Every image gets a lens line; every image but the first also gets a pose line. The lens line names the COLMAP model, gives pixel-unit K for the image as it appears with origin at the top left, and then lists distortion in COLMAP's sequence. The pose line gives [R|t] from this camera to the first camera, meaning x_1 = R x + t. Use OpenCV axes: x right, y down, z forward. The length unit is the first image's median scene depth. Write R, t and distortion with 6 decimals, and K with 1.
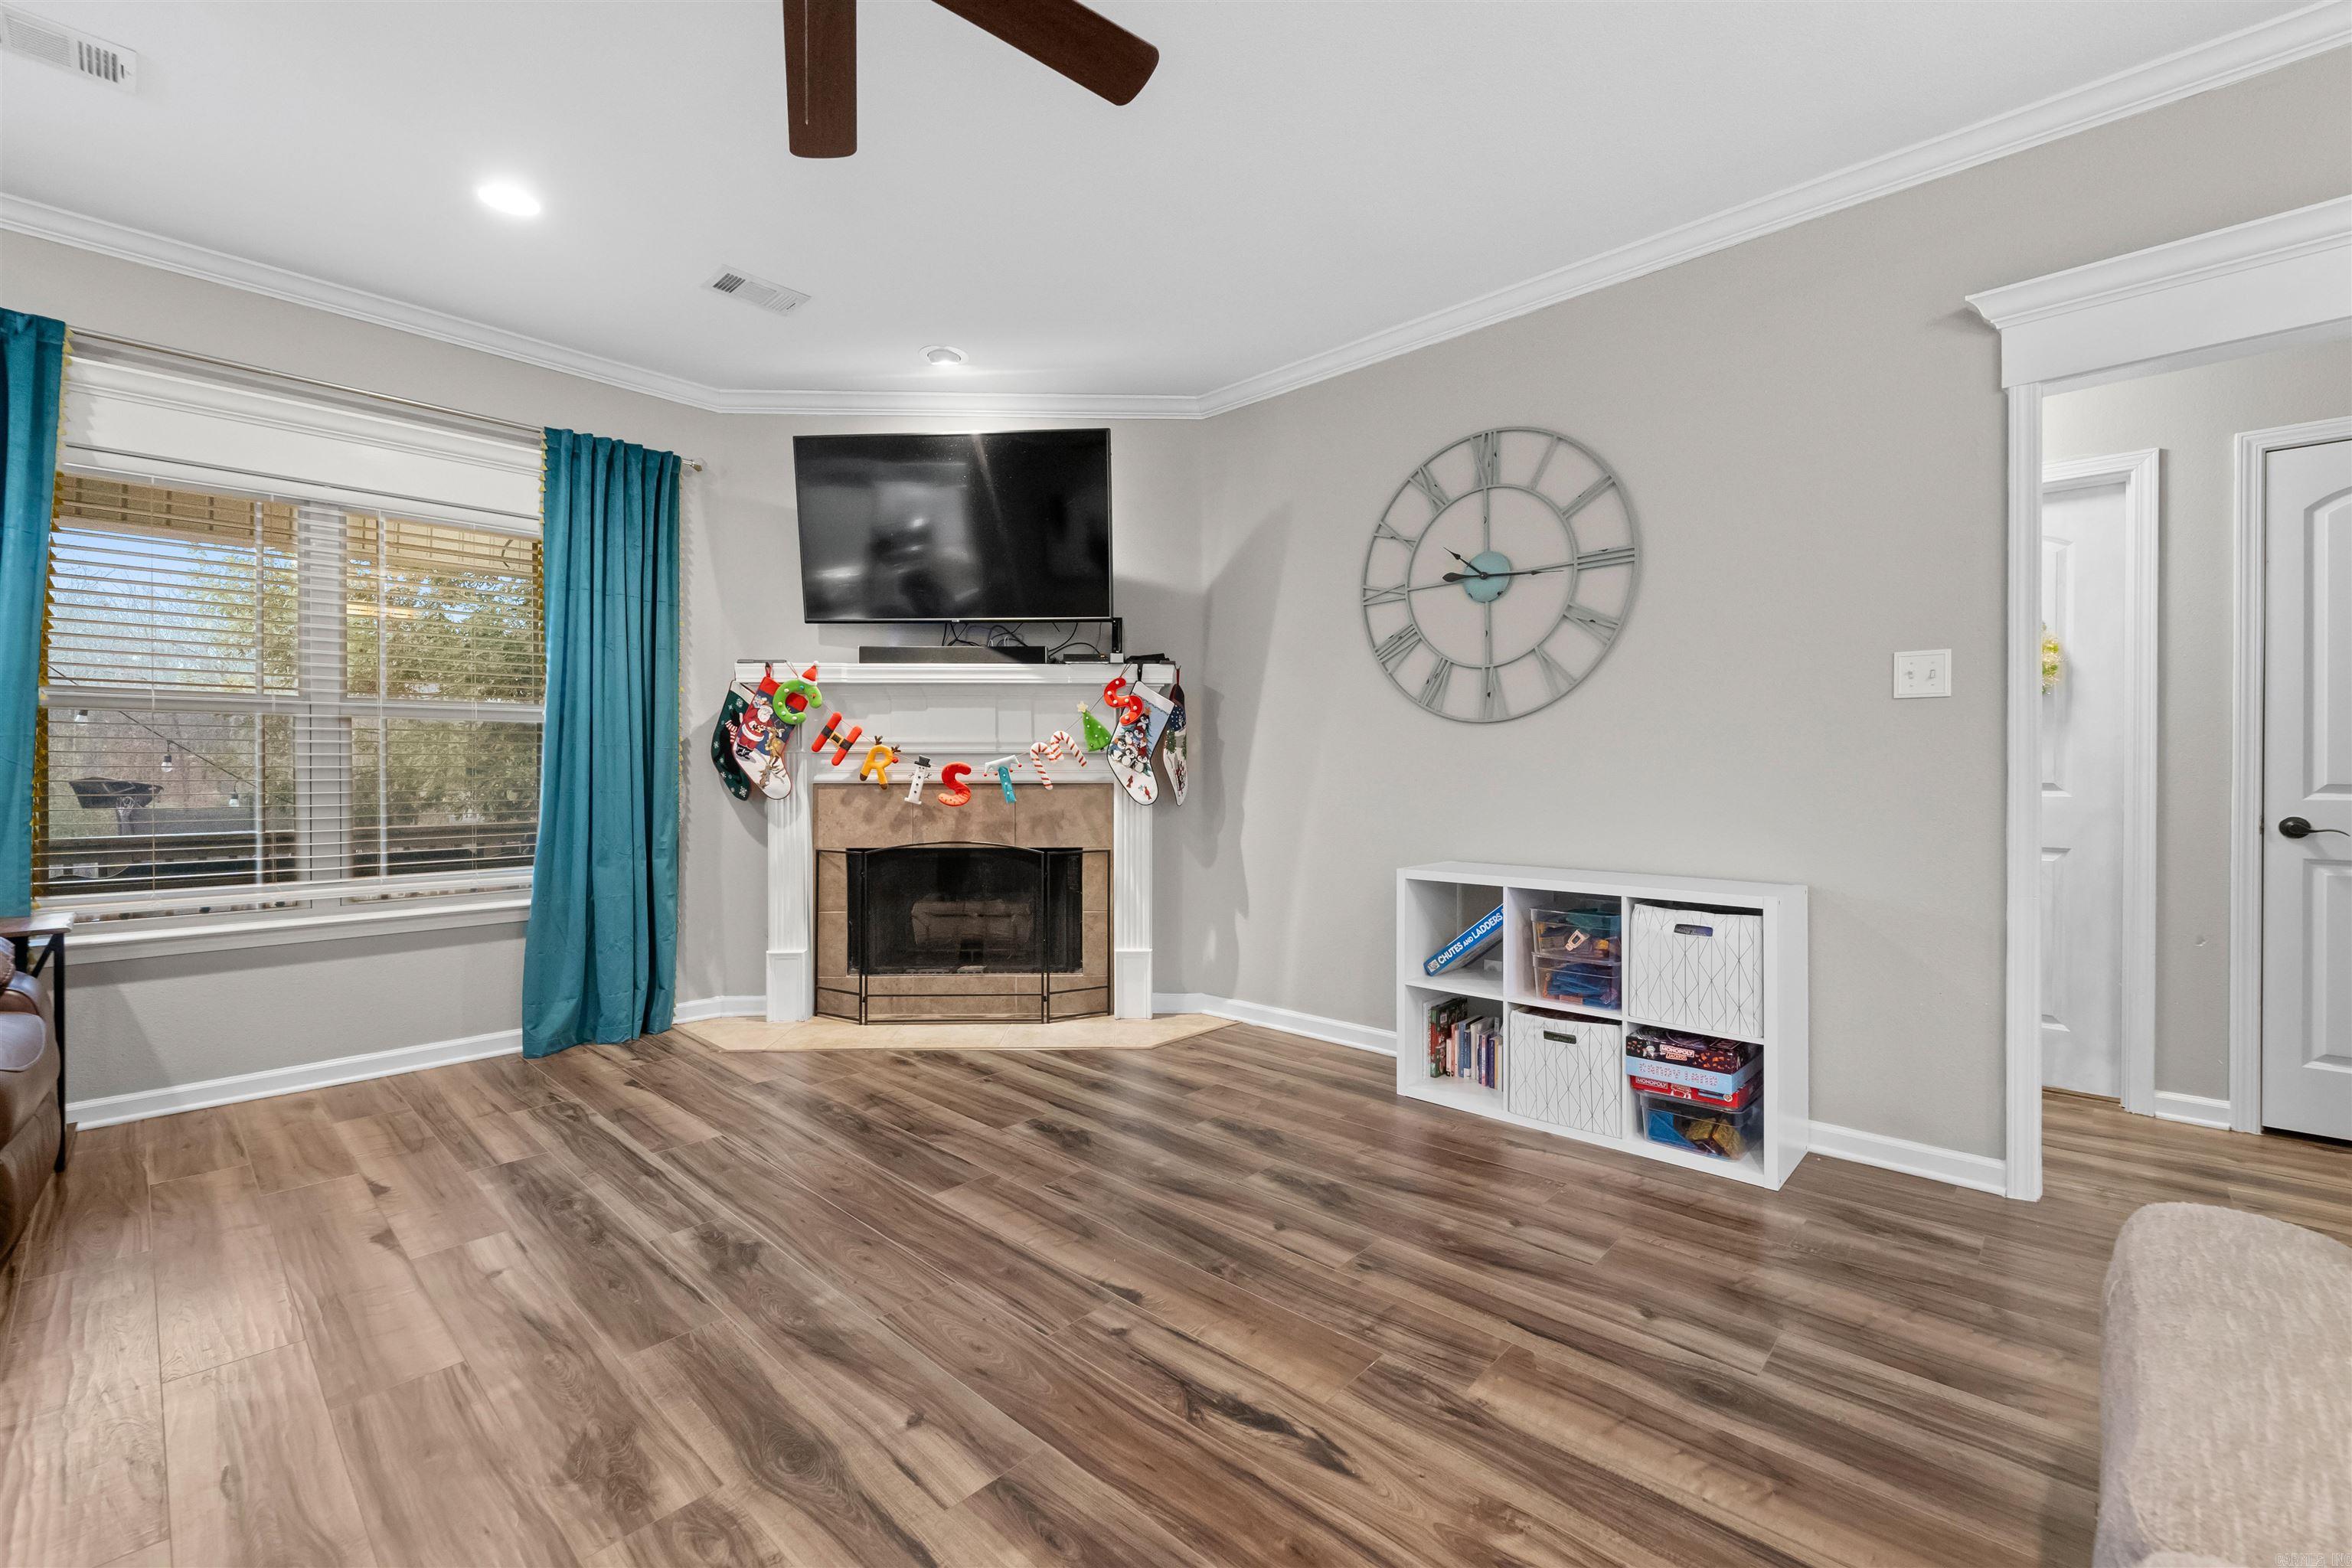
lens RADIAL K [[980.4, 0, 1177.8], [0, 980.4, 768.7], [0, 0, 1]] dist [0.001485, 0.000166]
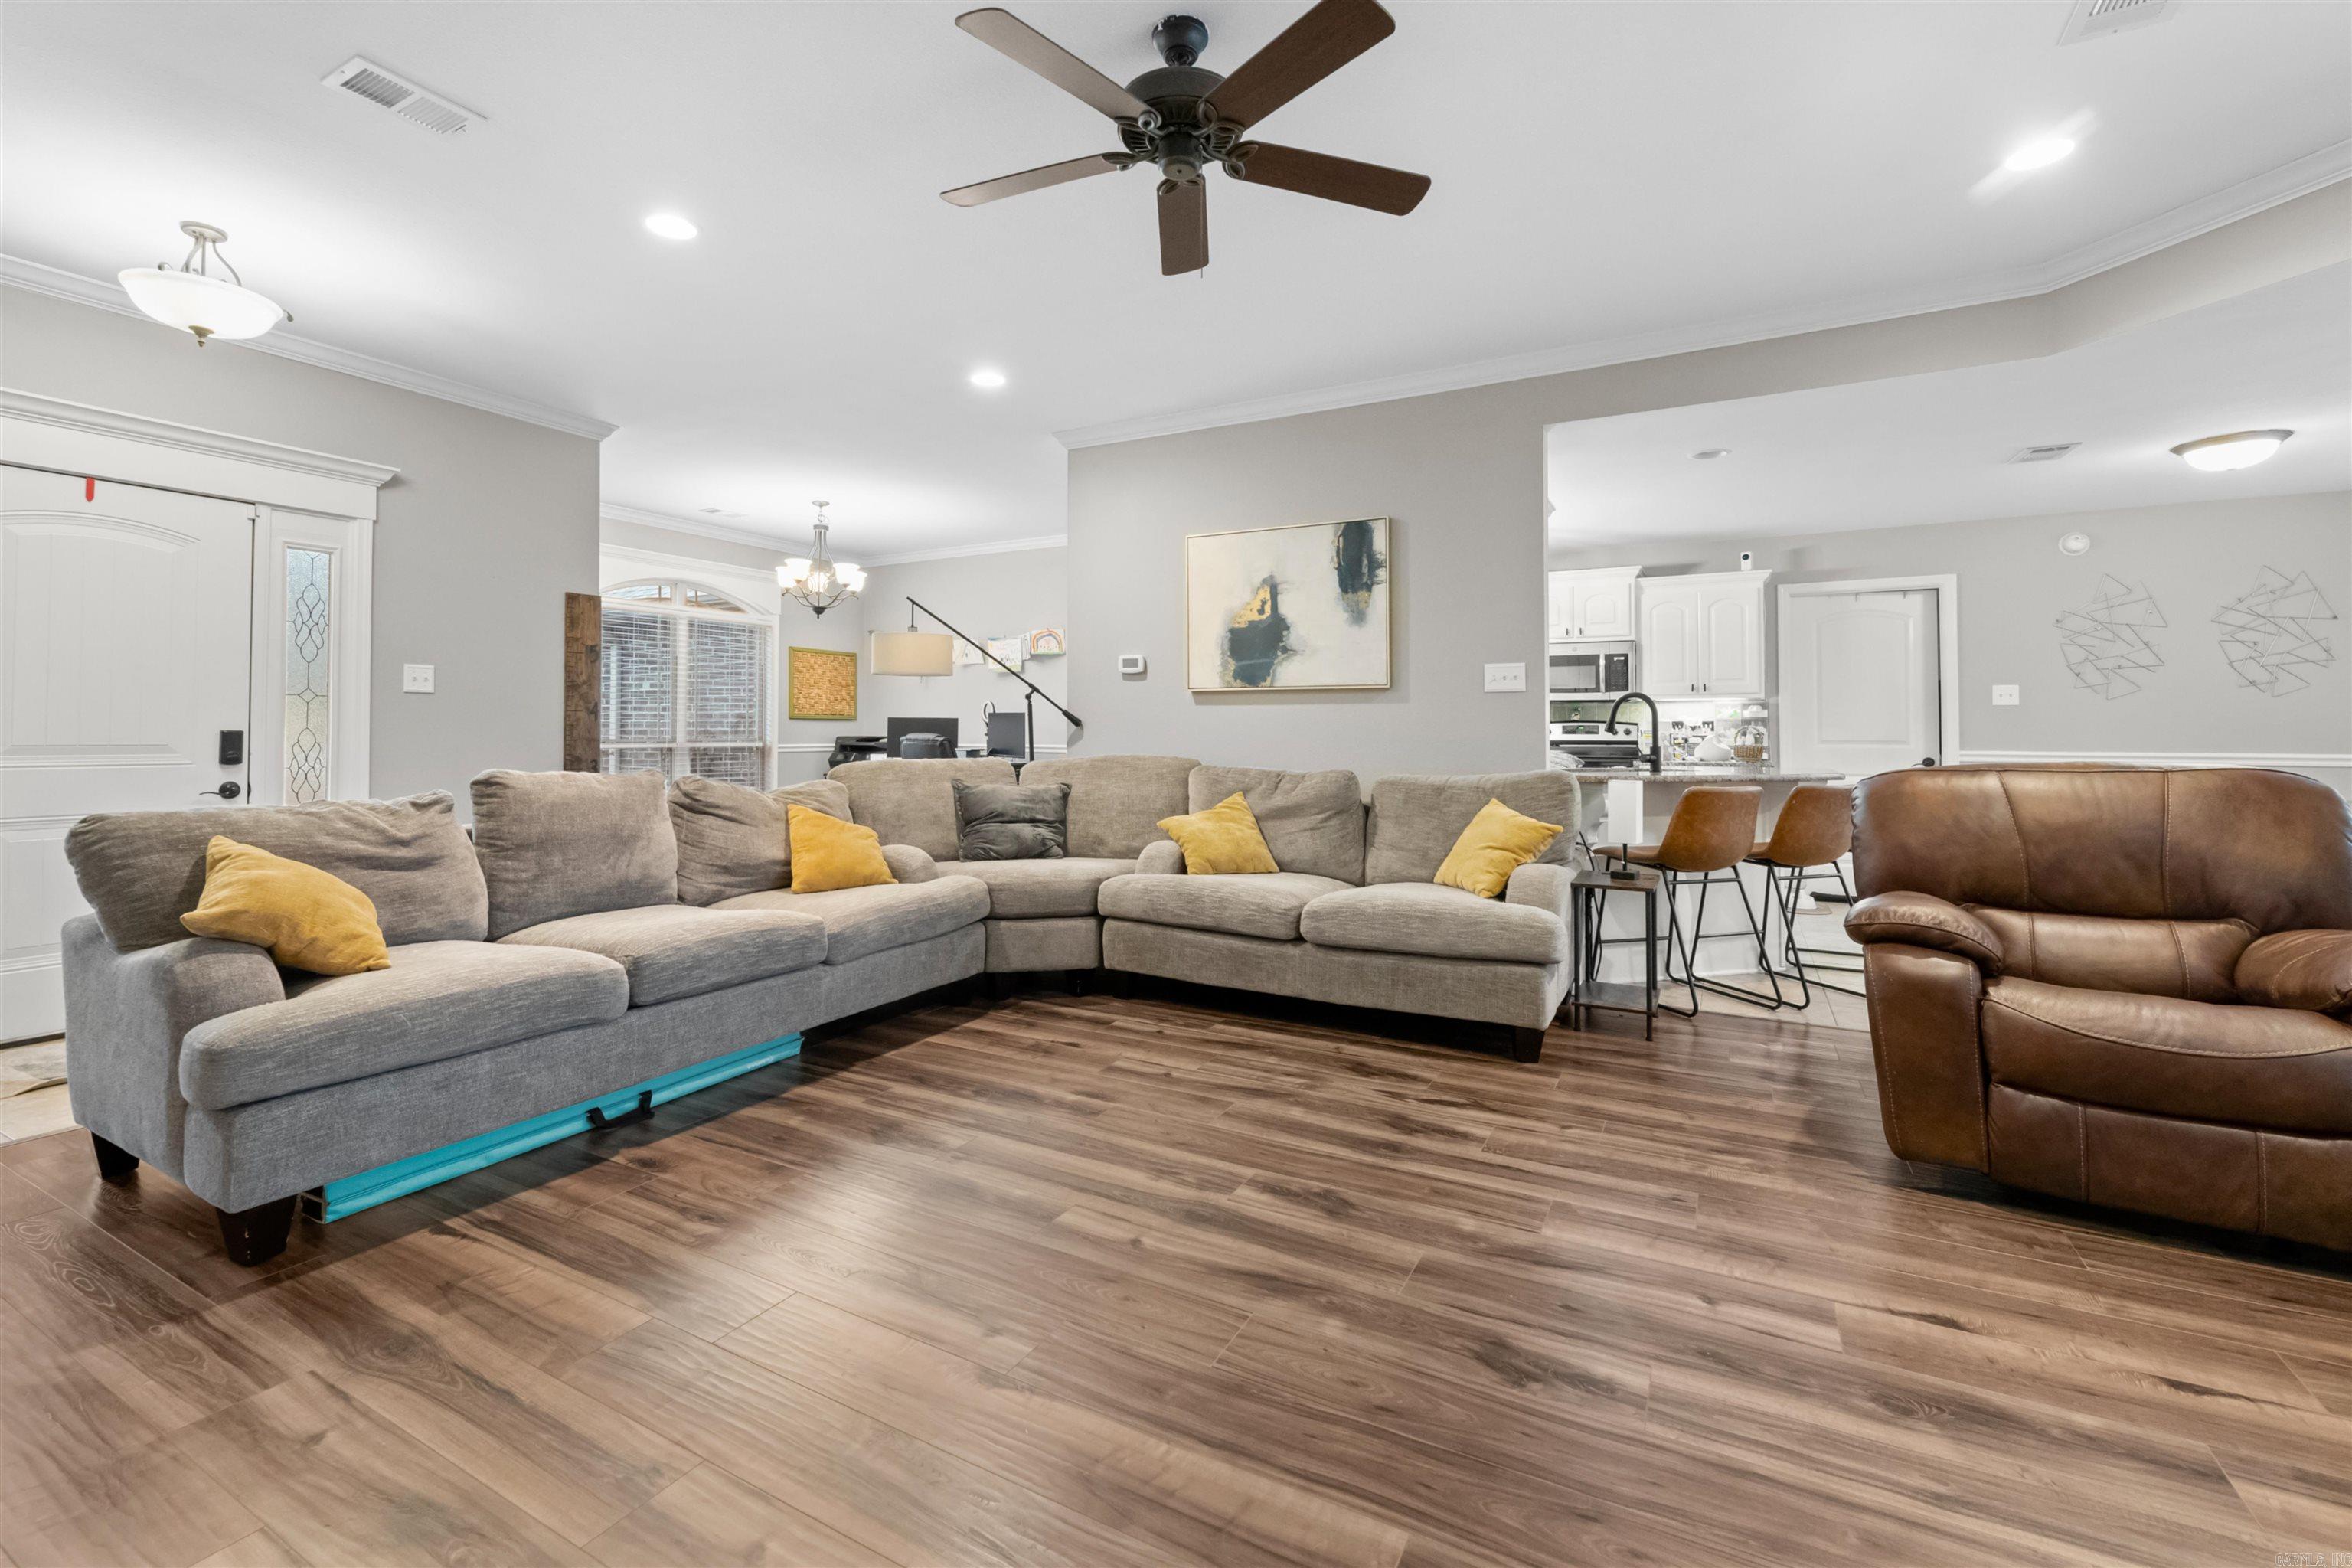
lens RADIAL K [[1008.1, 0, 1153.9], [0, 1008.1, 712.9], [0, 0, 1]] dist [0.001183, 0.000039]
pose [[-0.970566, -0.006816, -0.240738, 0.015681], [-0.002518, 0.999832, -0.018154, -0.004389], [0.240822, -0.017014, -0.970420, 1.053941]]
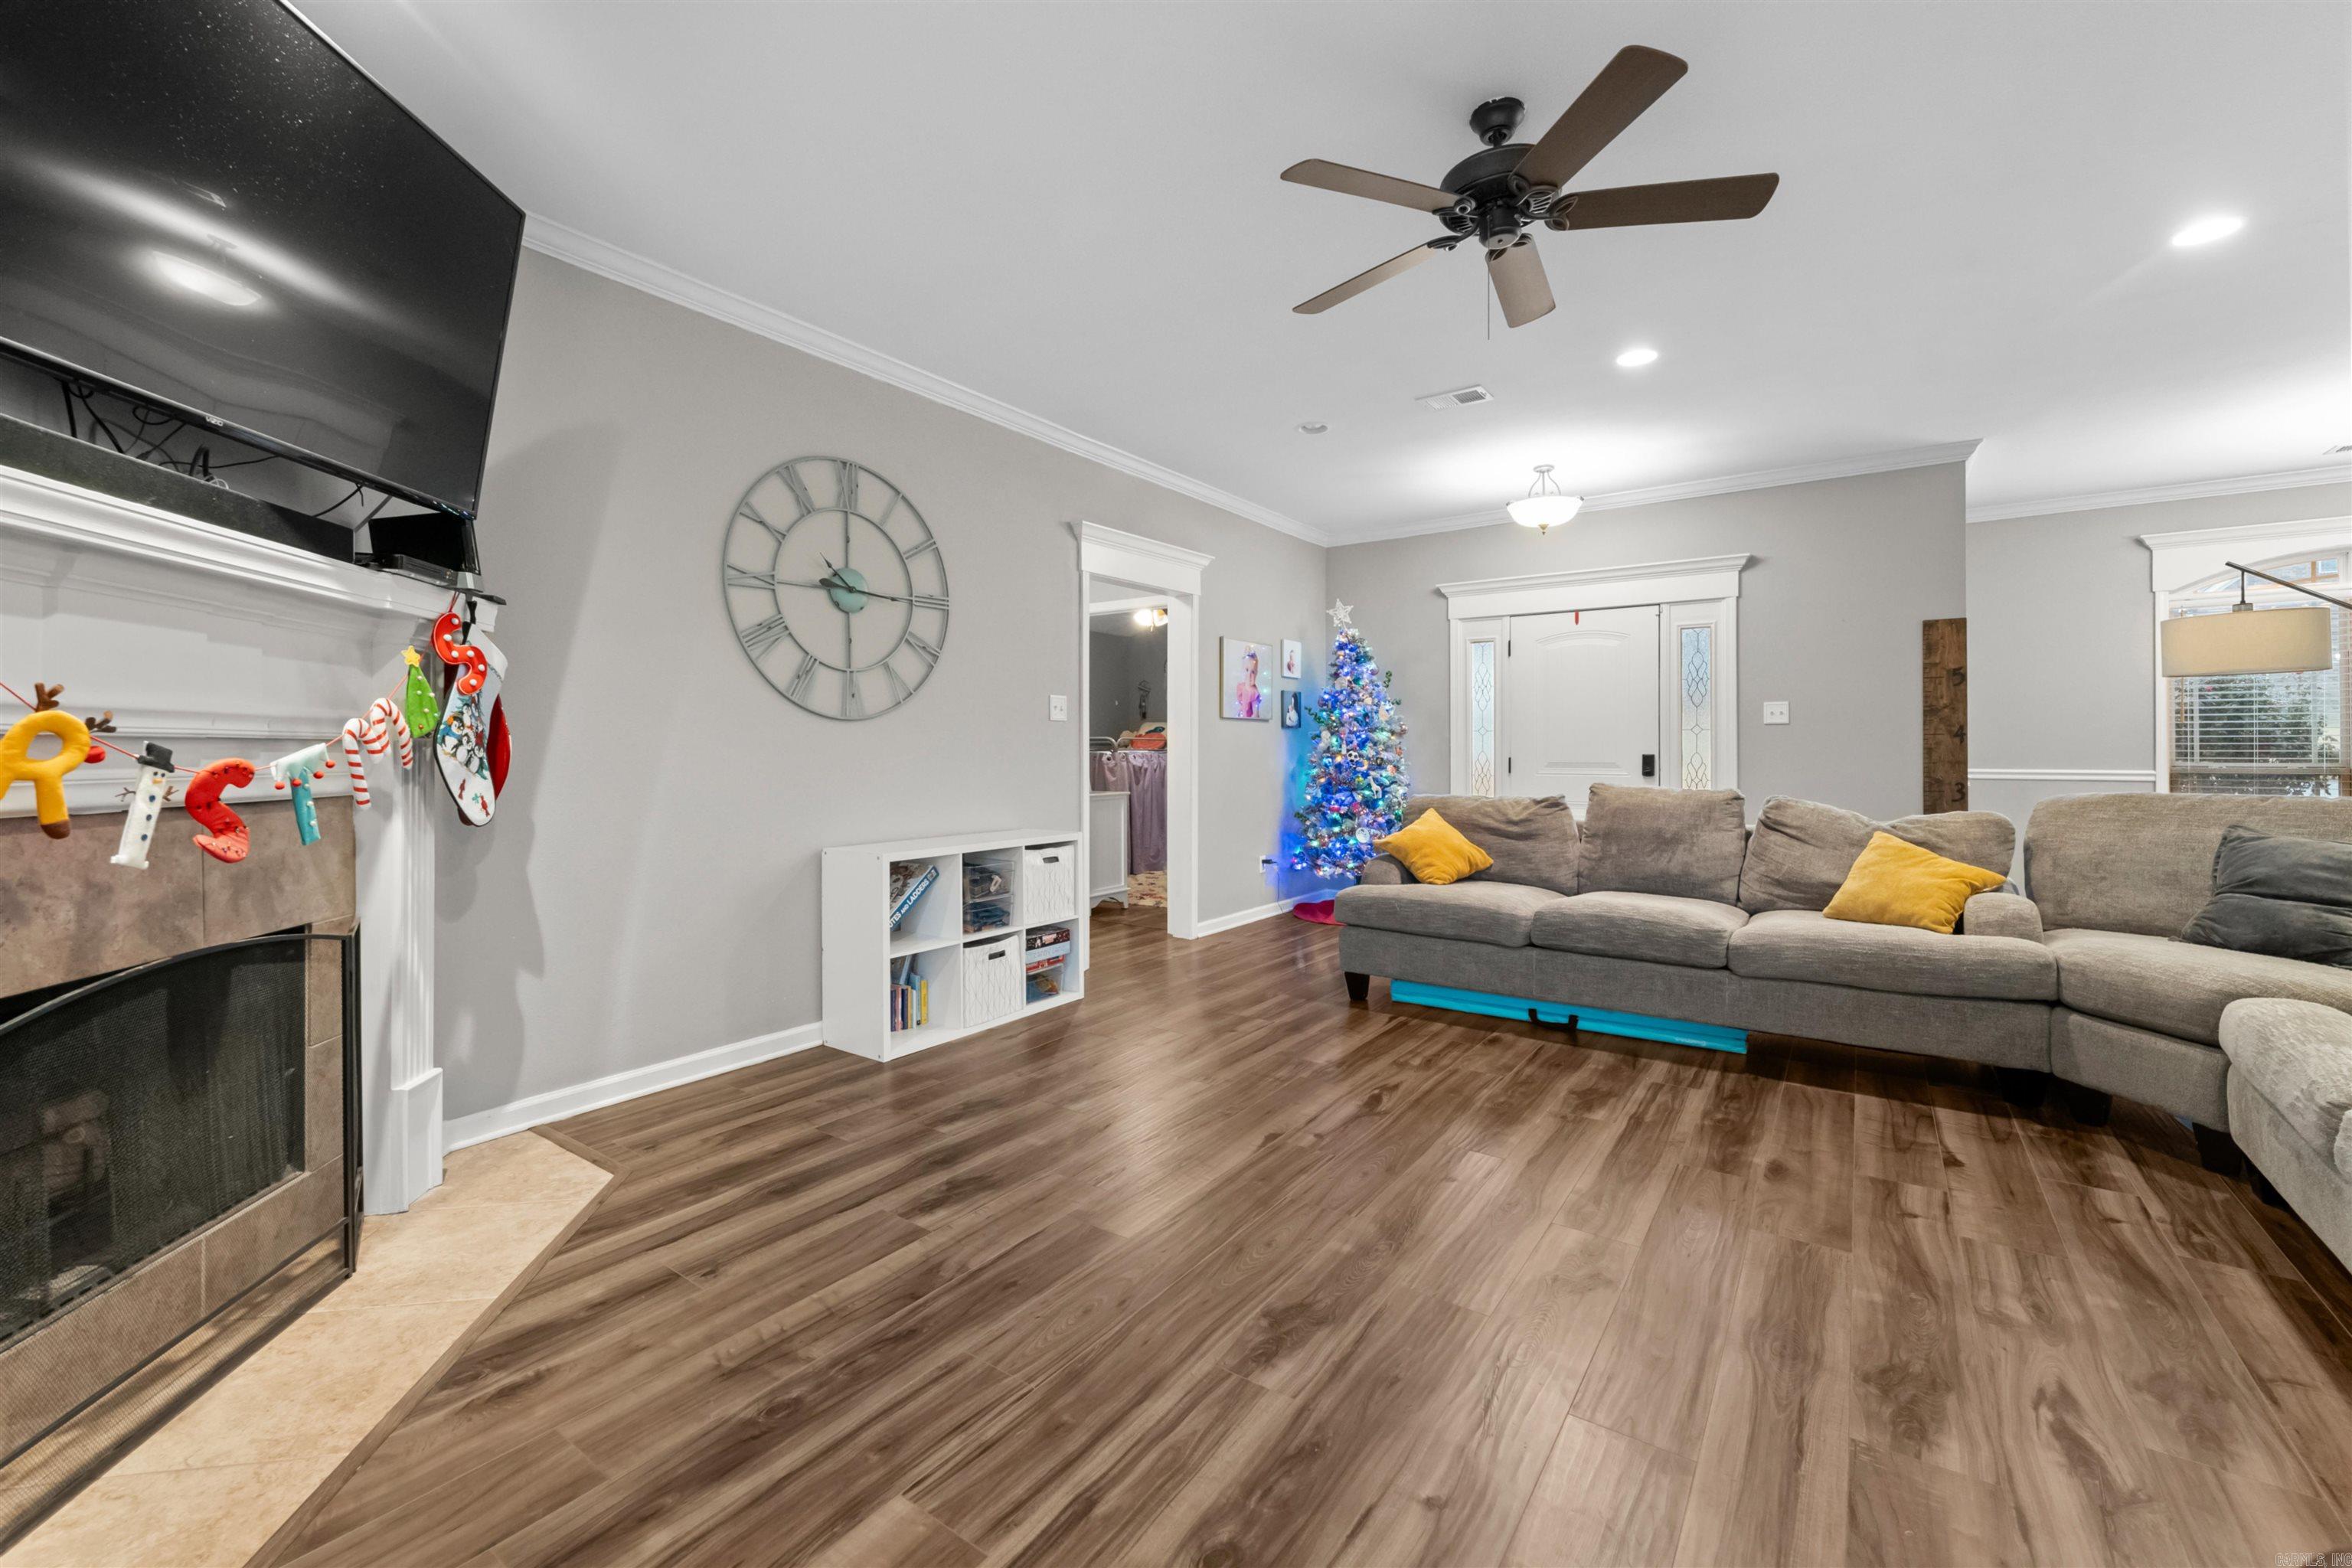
lens RADIAL K [[965.3, 0, 1172.6], [0, 965.3, 746.6], [0, 0, 1]] dist [0.000813, -0.000310]
pose [[-0.133308, 0.005951, 0.991057, -0.795576], [0.003140, 0.999979, -0.005582, -0.009178], [-0.991070, 0.002367, -0.133324, 0.749961]]
